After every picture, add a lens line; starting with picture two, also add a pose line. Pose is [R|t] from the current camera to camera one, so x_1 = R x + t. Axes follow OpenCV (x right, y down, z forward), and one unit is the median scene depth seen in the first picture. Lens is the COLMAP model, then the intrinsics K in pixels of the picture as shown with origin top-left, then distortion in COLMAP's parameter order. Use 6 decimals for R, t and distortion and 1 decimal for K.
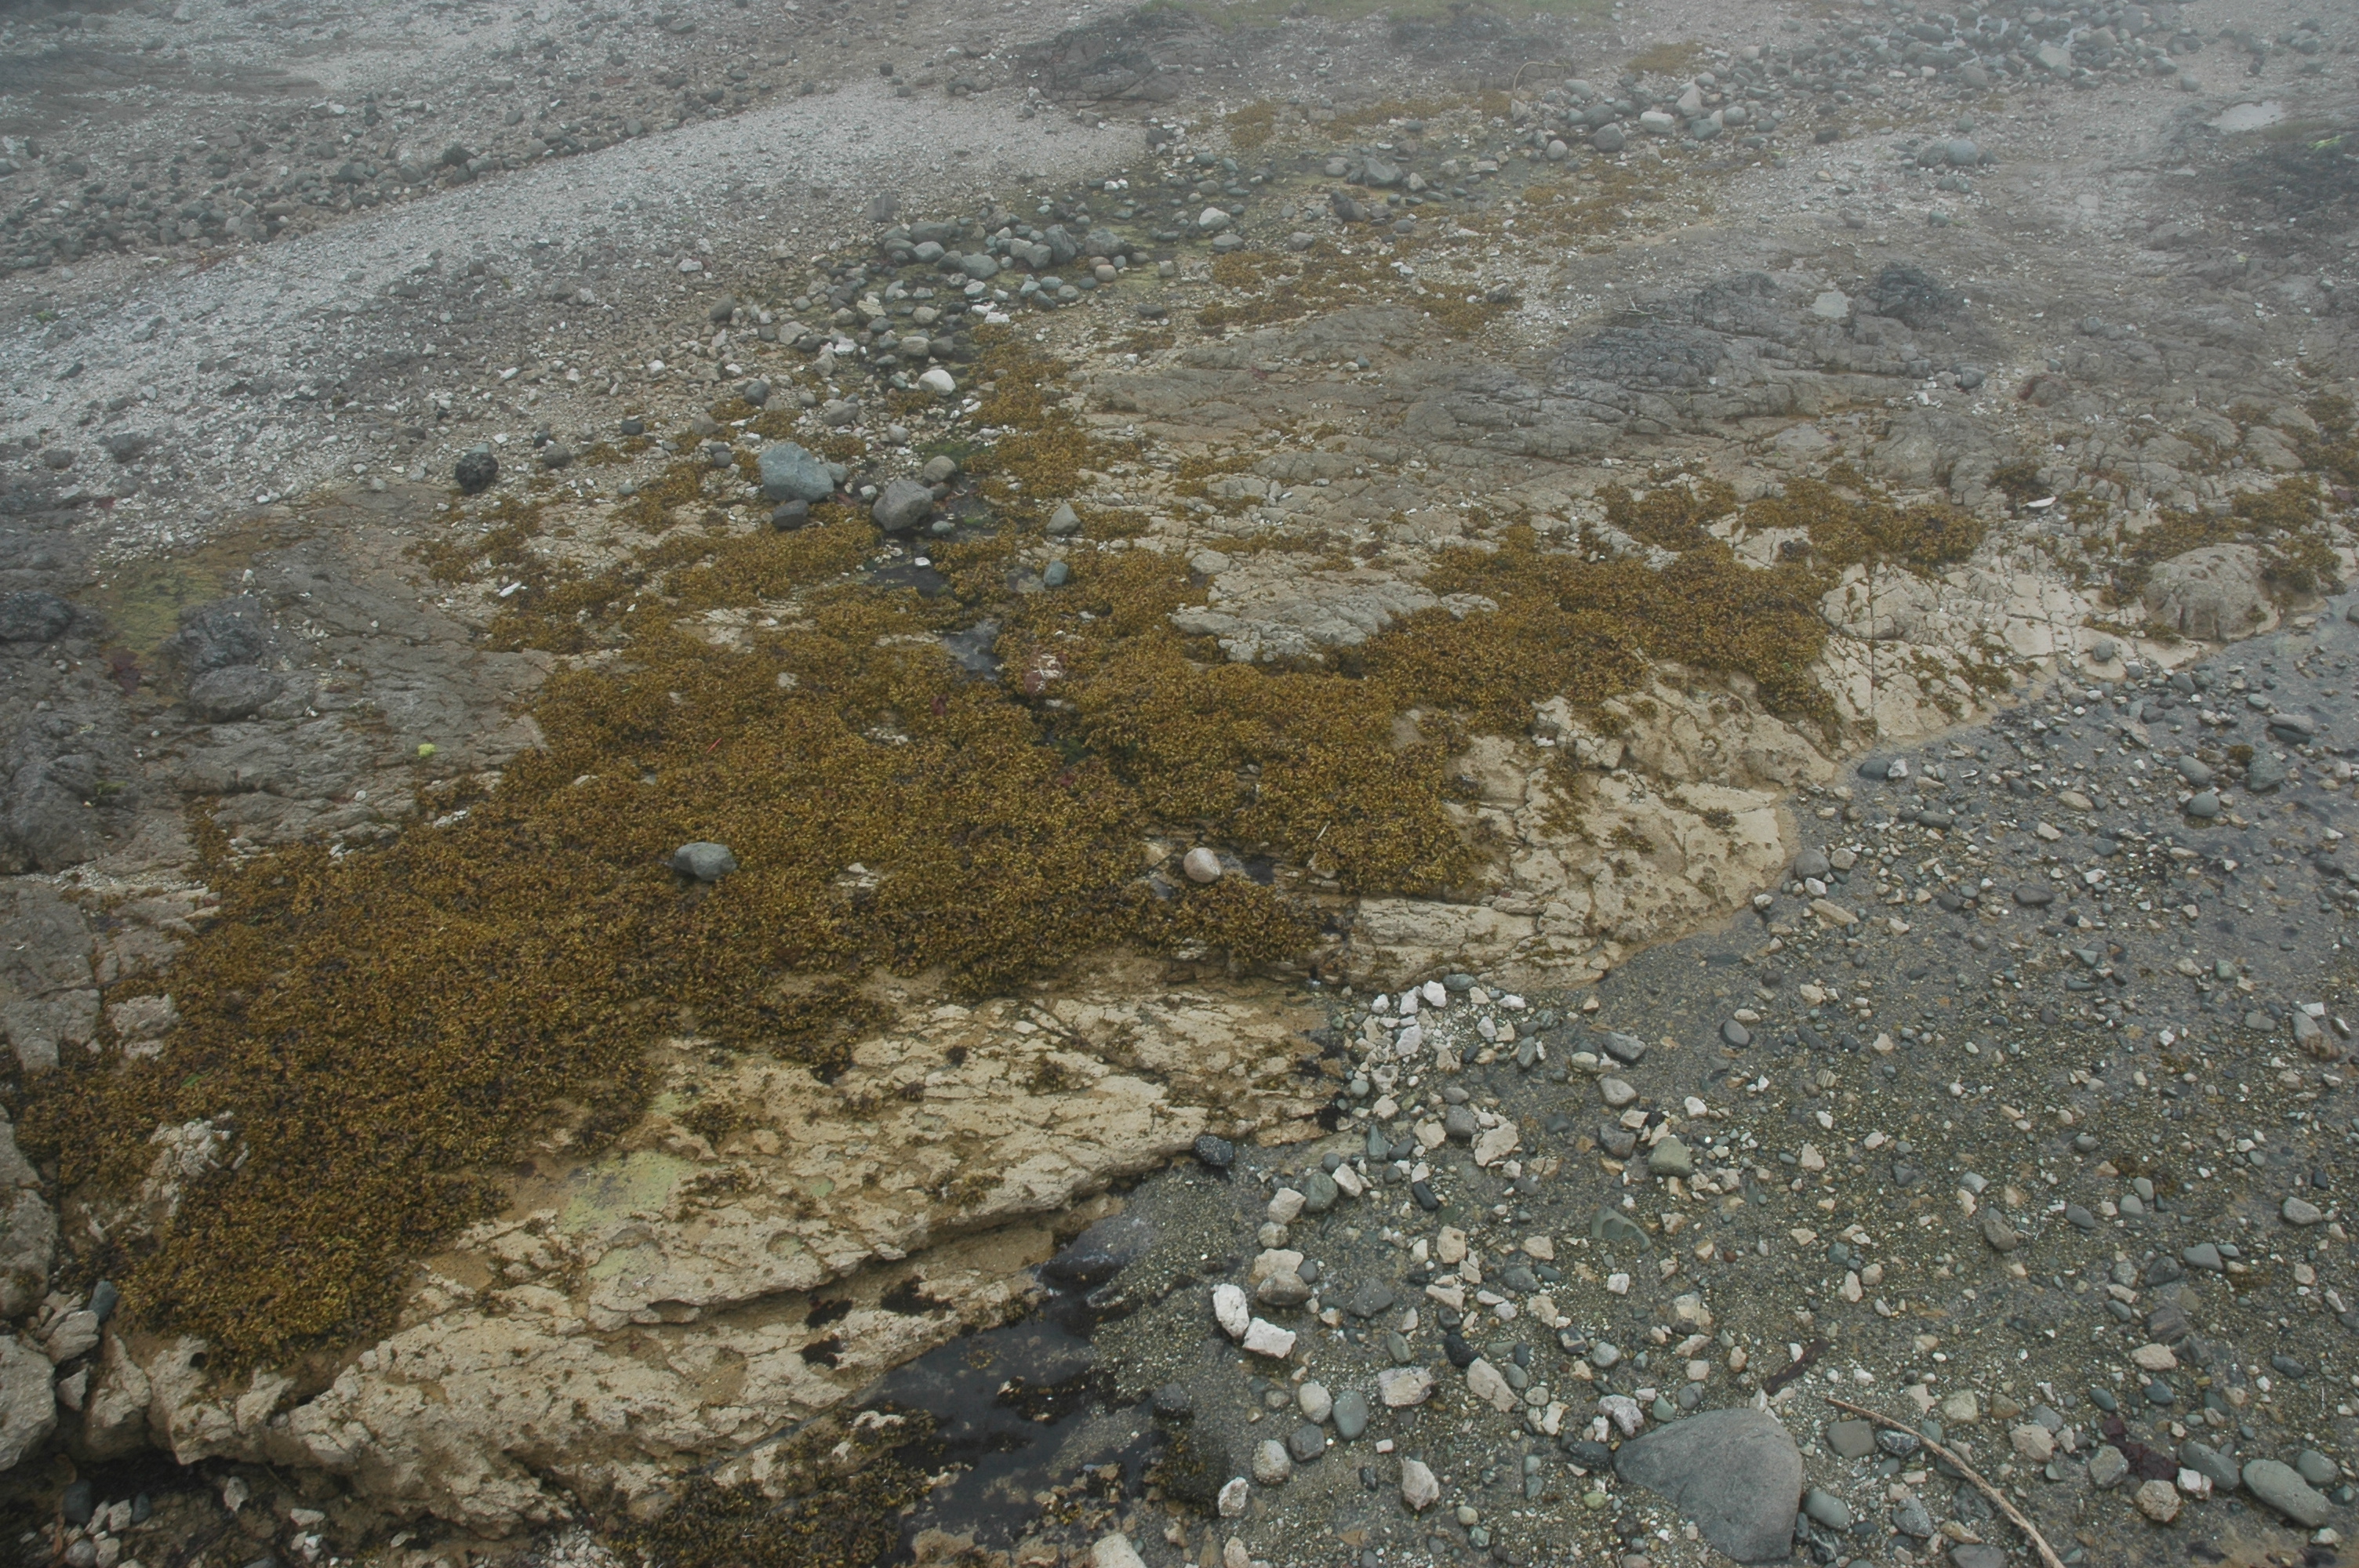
lens RADIAL K [[1842.7, 0, 1179.5], [0, 1842.7, 784.0], [0, 0, 1]] dist [-0.179064, 0.170255]
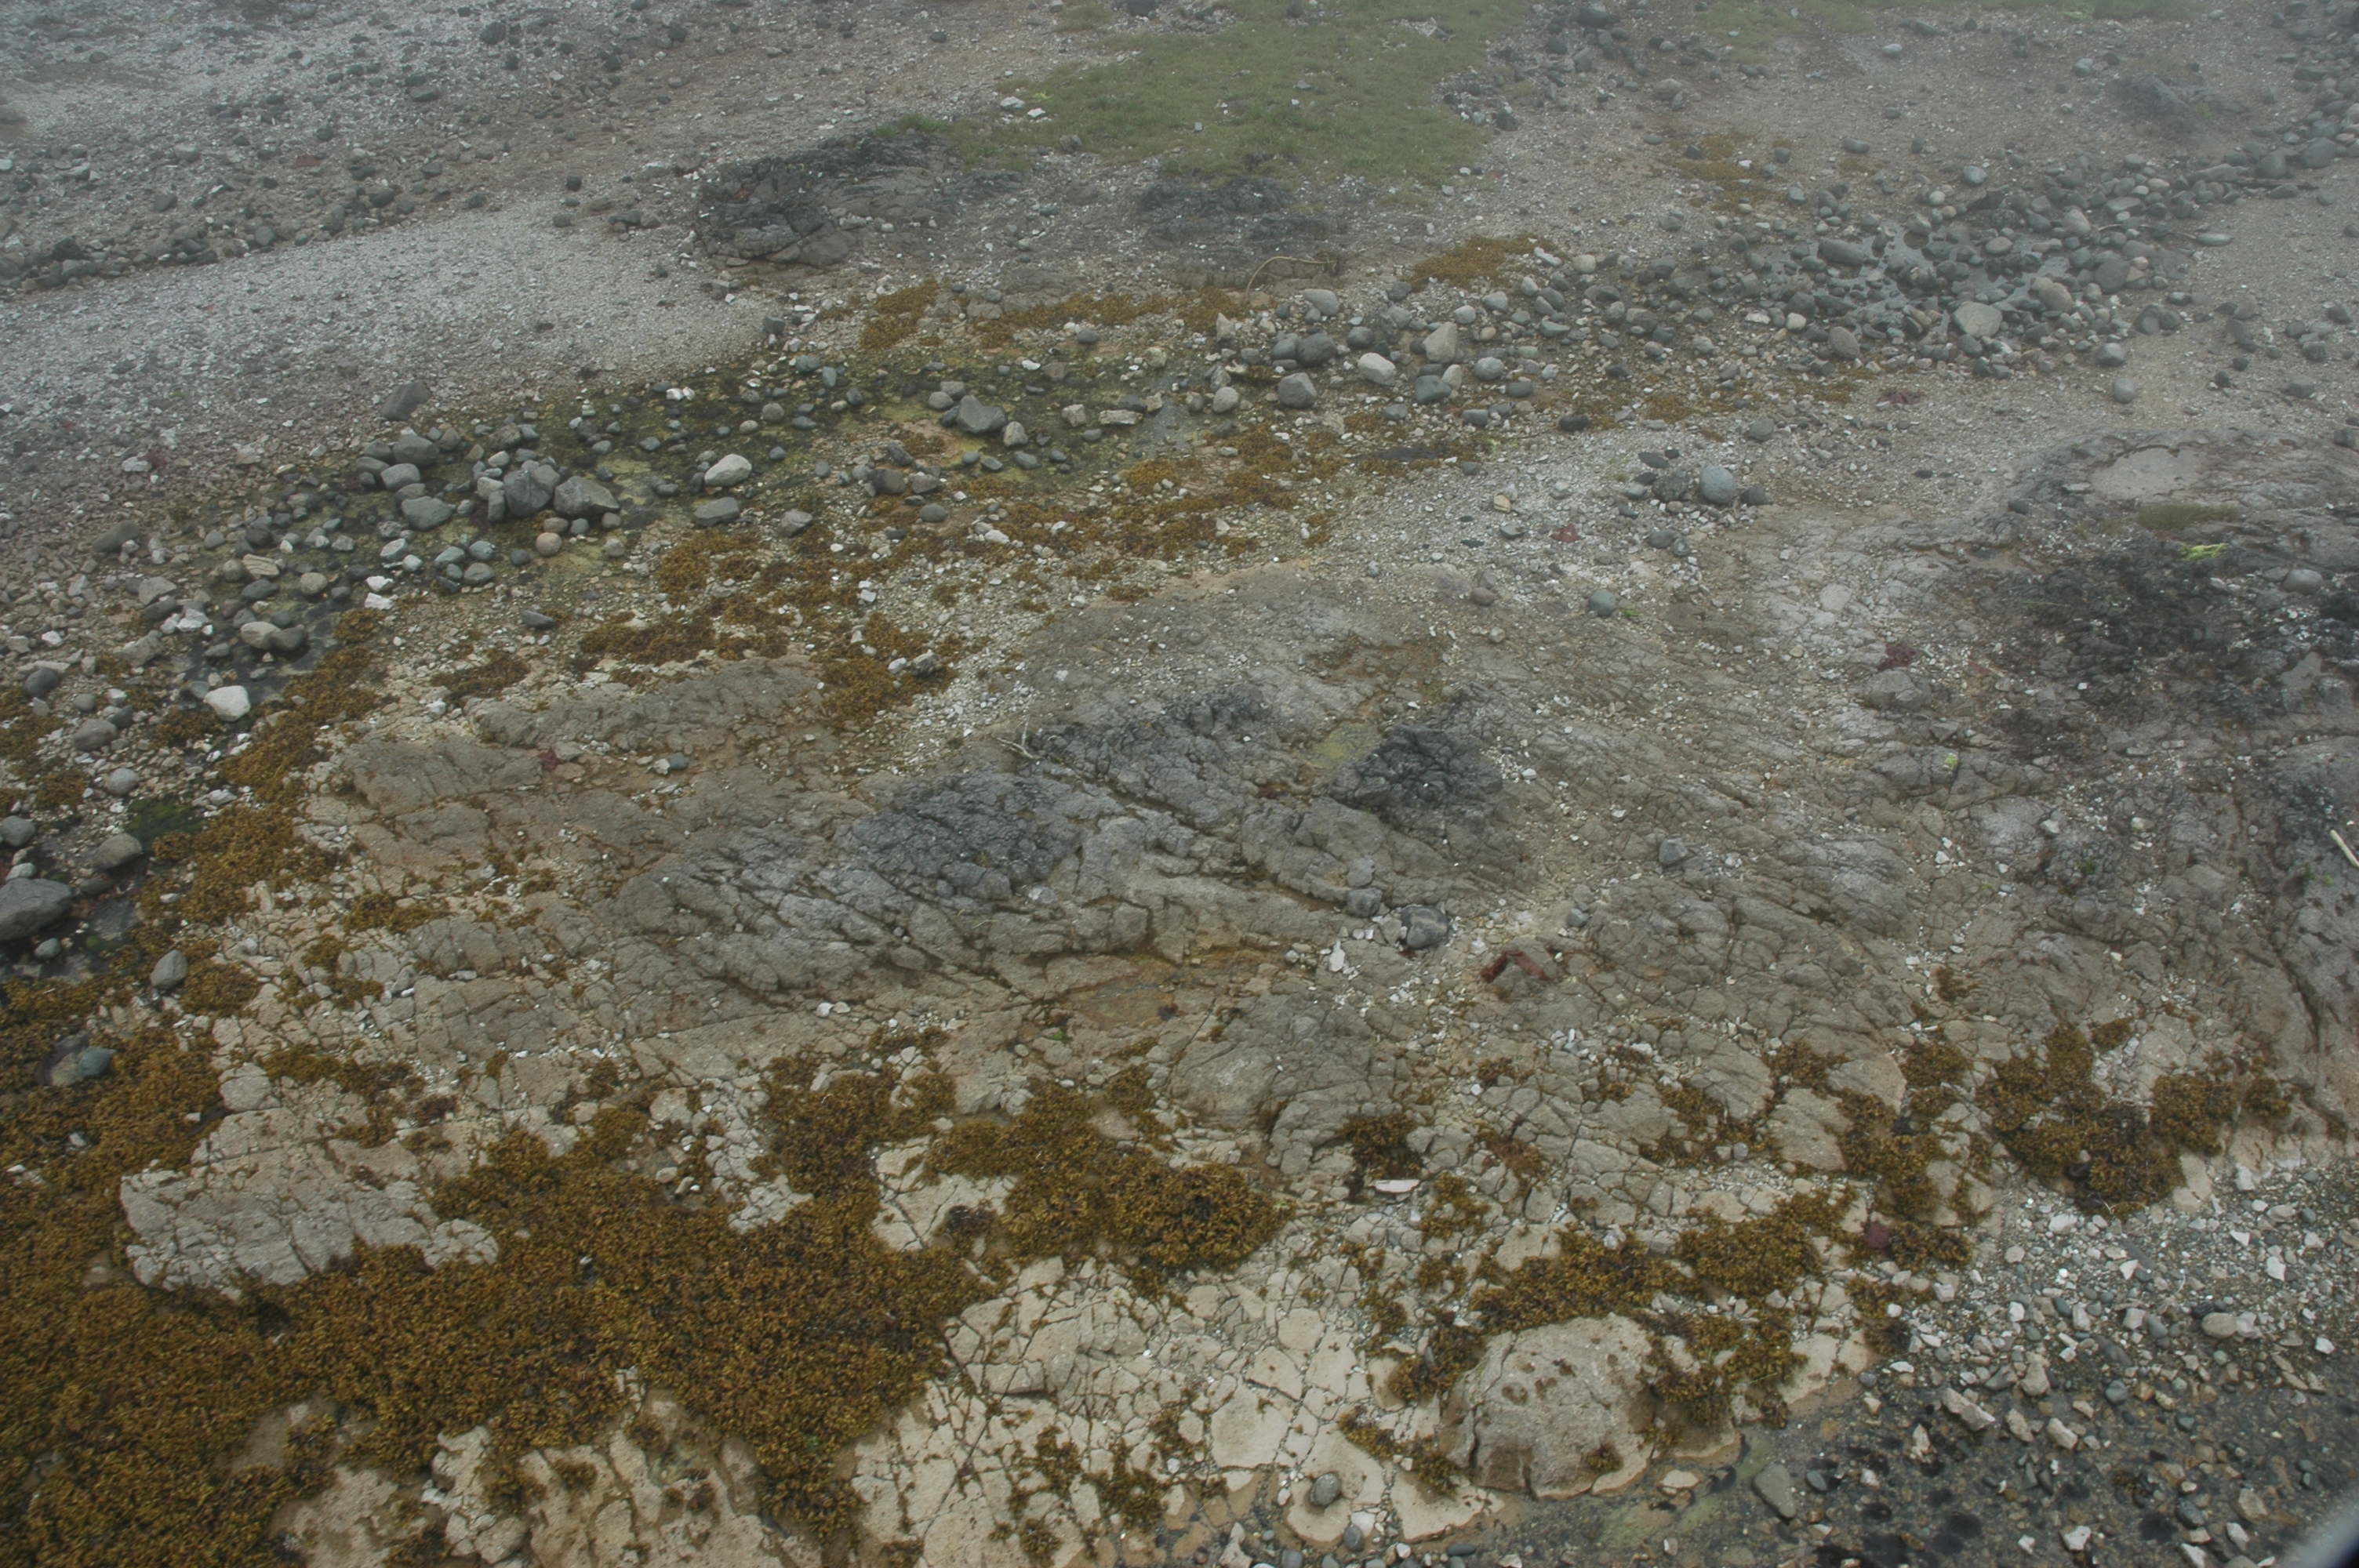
lens RADIAL K [[1842.7, 0, 1179.5], [0, 1842.7, 784.0], [0, 0, 1]] dist [-0.179064, 0.170255]
pose [[0.979396, 0.147491, -0.137945, 0.472655], [-0.141011, 0.988441, 0.055678, -0.334278], [0.144563, -0.035079, 0.988874, 0.300133]]
